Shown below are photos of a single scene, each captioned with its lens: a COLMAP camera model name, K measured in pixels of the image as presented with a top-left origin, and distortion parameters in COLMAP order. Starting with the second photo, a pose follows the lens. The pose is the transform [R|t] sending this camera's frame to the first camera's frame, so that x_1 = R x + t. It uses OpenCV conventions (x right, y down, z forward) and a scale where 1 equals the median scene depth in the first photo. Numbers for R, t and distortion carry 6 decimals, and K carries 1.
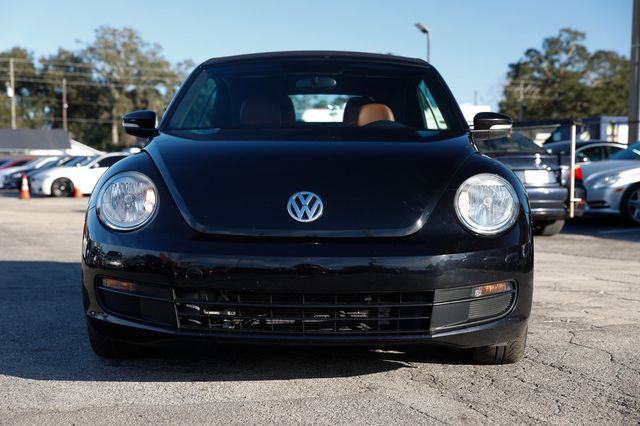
lens RADIAL K [[1011.8, 0, 320.0], [0, 1011.8, 213.0], [0, 0, 1]] dist [0.146478, 0.038045]
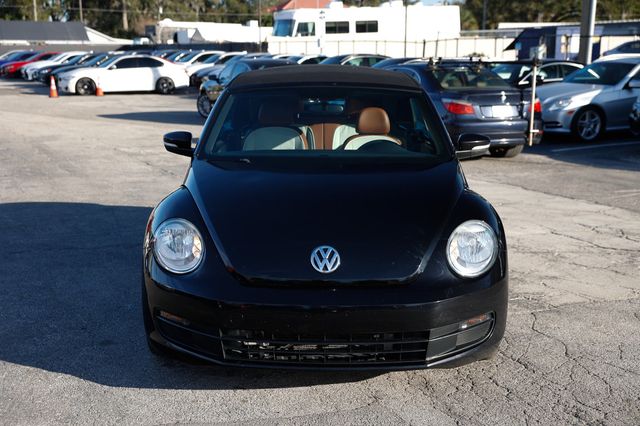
lens RADIAL K [[903.4, 0, 304.9], [0, 903.4, 156.3], [0, 0, 1]] dist [0.103478, -0.016730]
pose [[0.999902, -0.003547, 0.013556, -0.027234], [0.001250, 0.986157, 0.165810, -0.157452], [-0.013957, -0.165777, 0.986065, -0.030322]]
